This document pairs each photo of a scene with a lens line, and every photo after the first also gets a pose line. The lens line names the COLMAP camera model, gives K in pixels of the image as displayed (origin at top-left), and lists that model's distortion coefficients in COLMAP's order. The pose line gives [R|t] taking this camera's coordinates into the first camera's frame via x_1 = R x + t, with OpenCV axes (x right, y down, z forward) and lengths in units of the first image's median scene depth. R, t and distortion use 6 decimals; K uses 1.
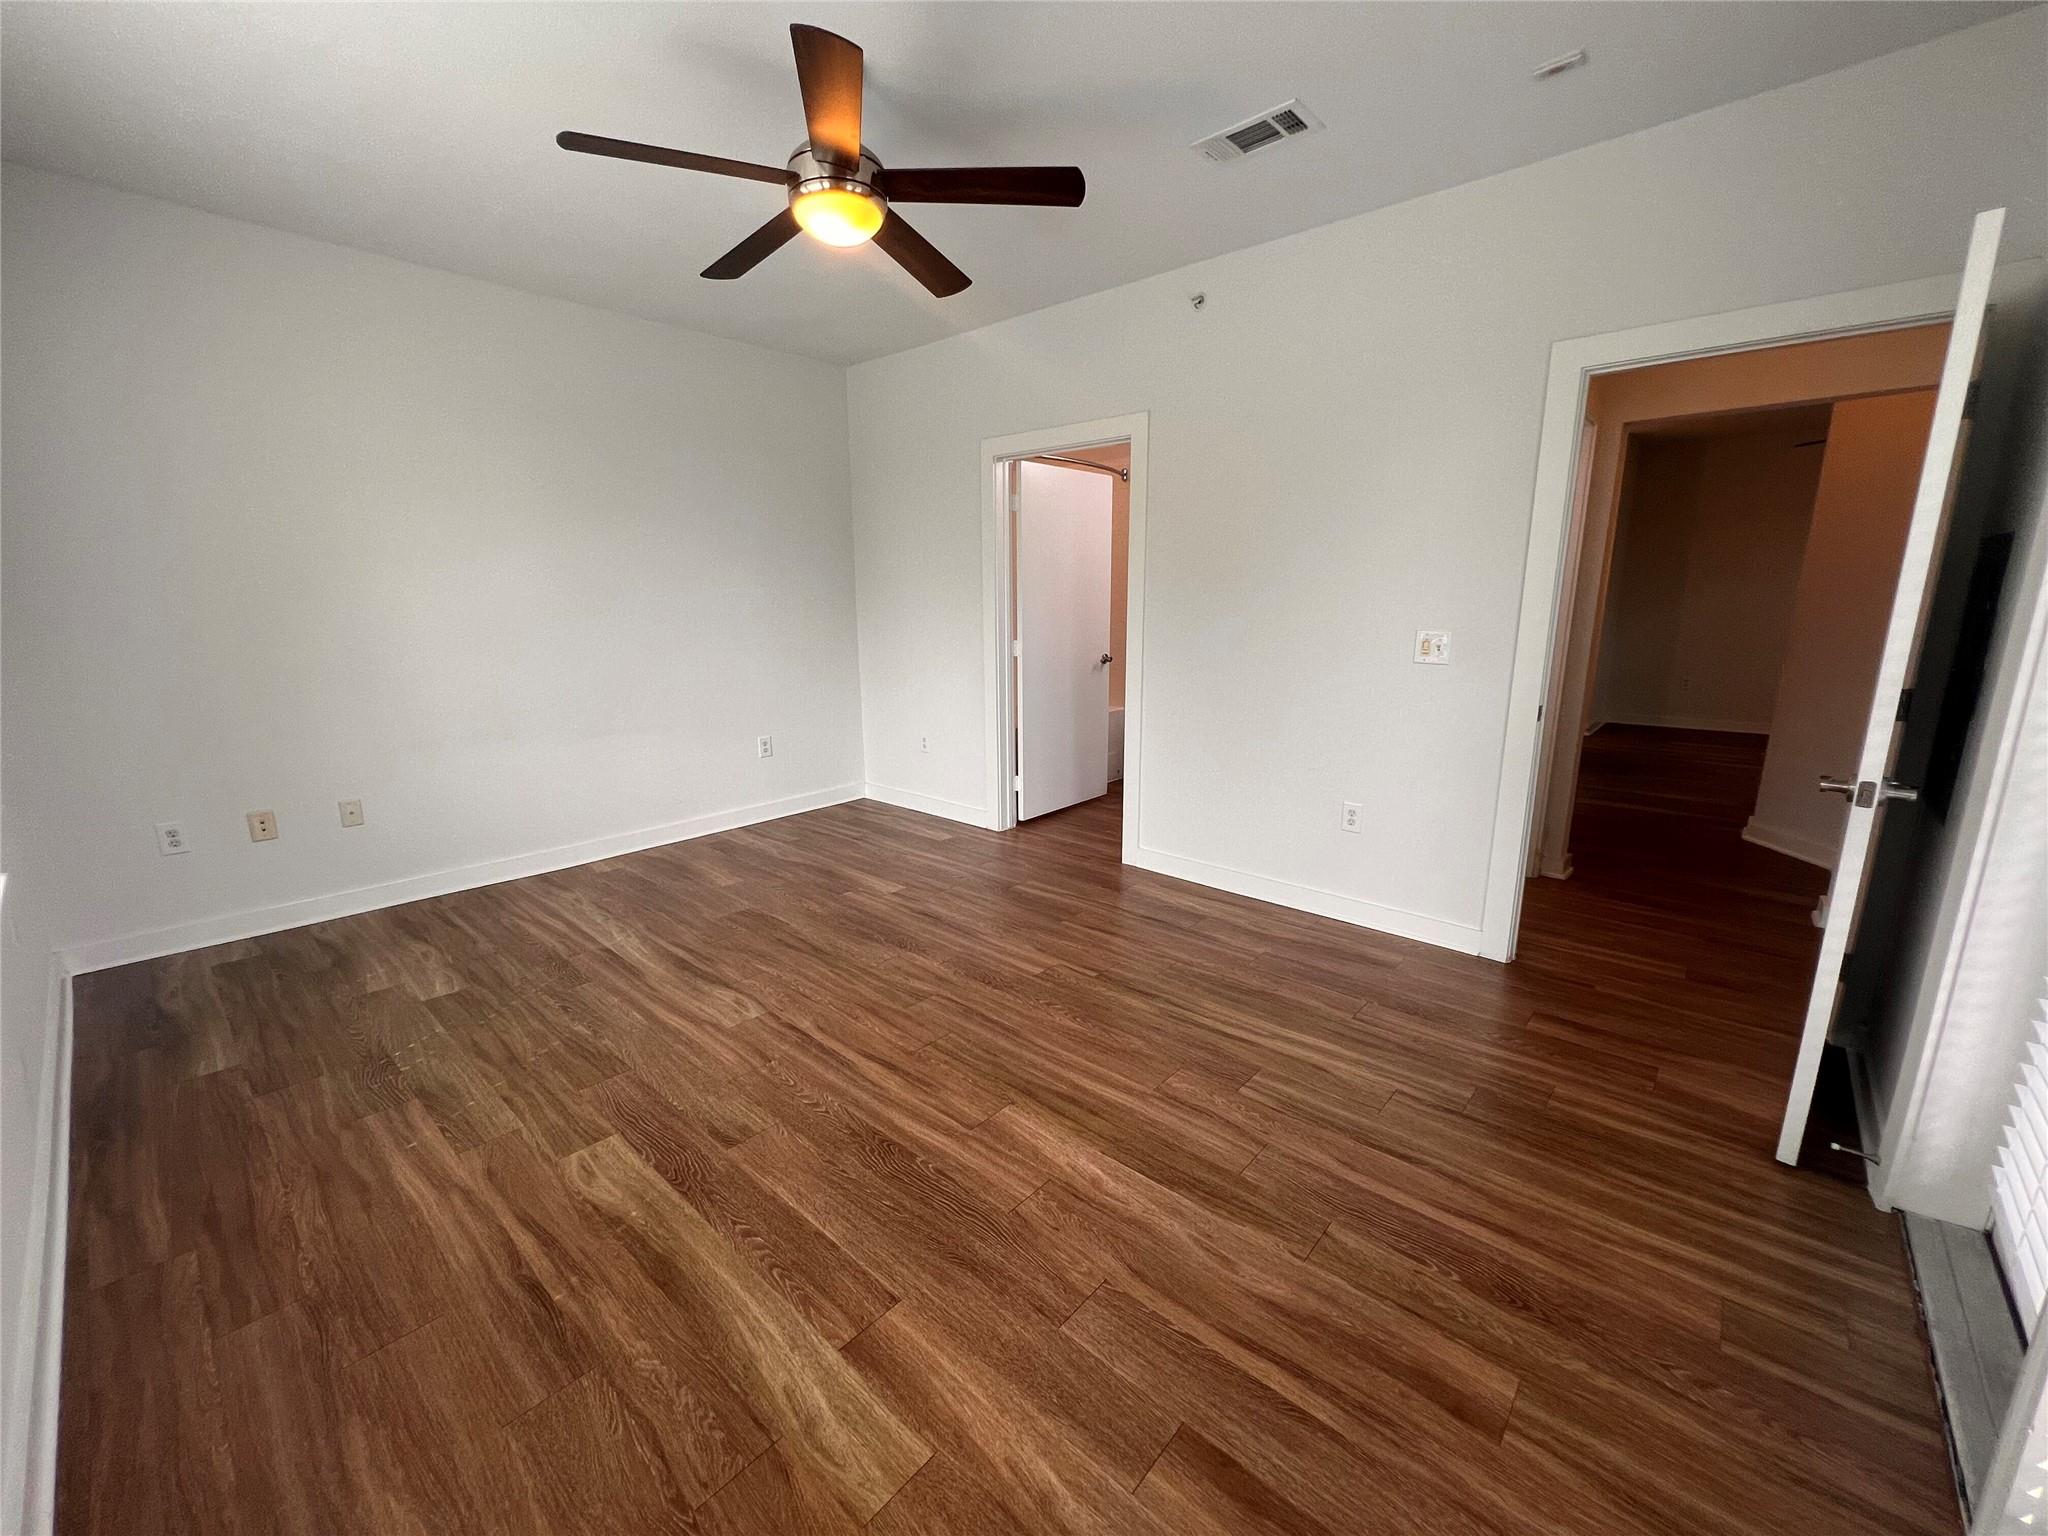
lens RADIAL K [[819.8, 0, 1019.4], [0, 819.8, 769.6], [0, 0, 1]] dist [-0.002464, 0.000289]
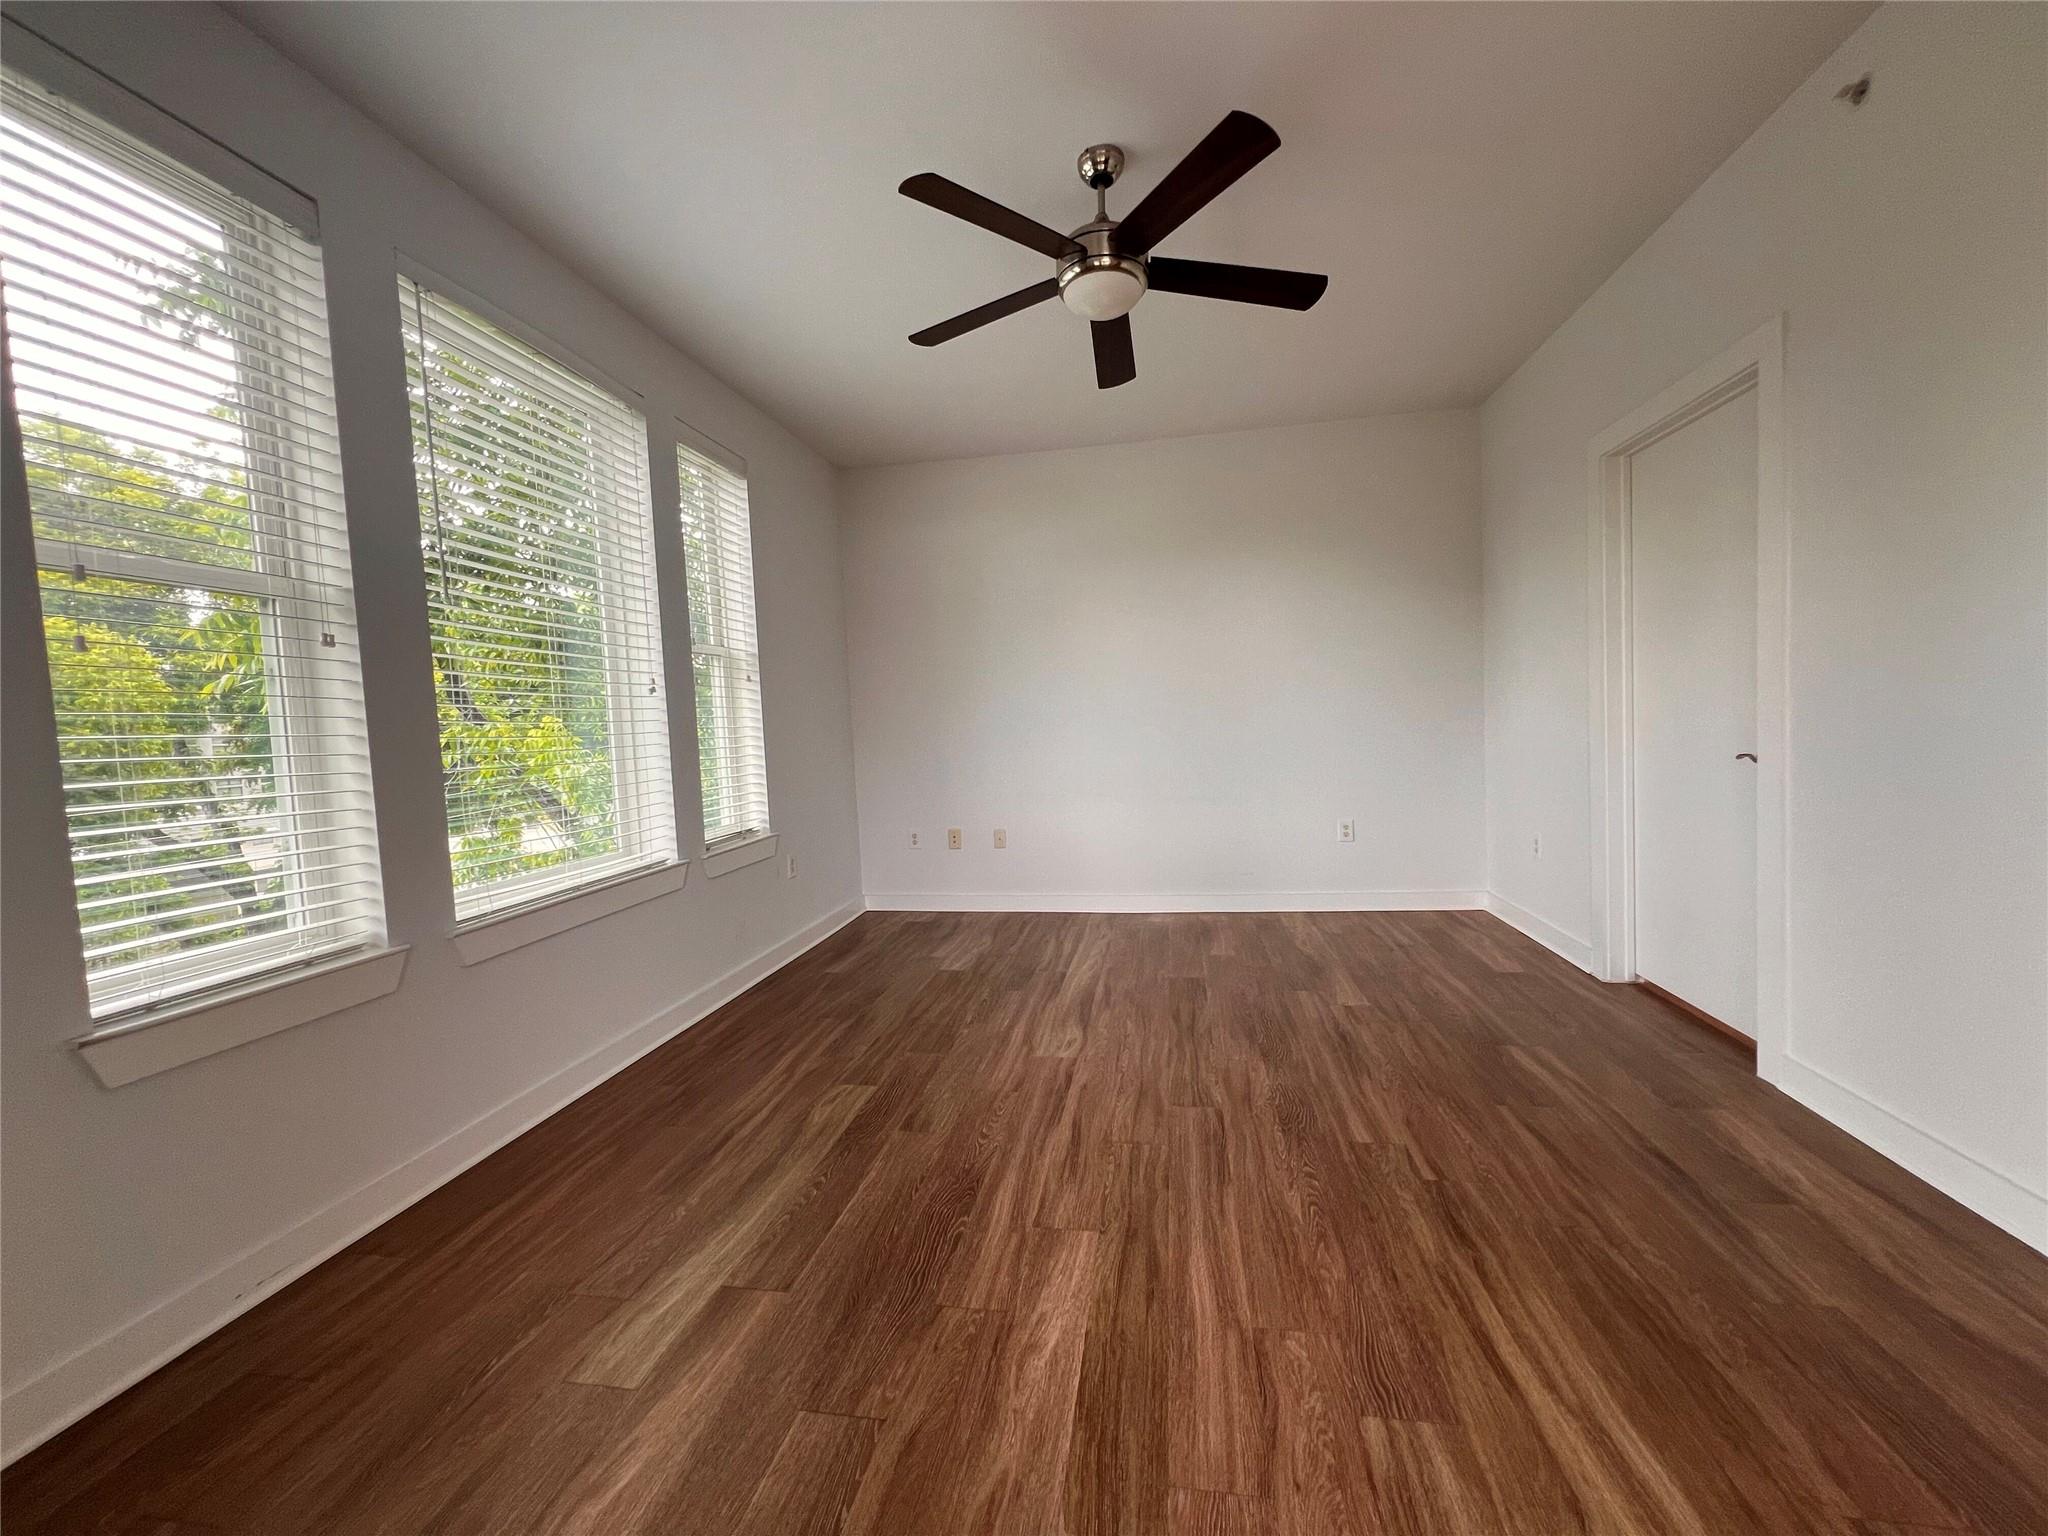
lens RADIAL K [[818.4, 0, 1024.0], [0, 818.4, 768.0], [0, 0, 1]] dist [-0.002422, 0.000148]
pose [[0.527833, 0.028166, -0.848881, 0.515995], [-0.136919, 0.989200, -0.052314, 0.000728], [0.838240, 0.143841, 0.525988, 0.357341]]
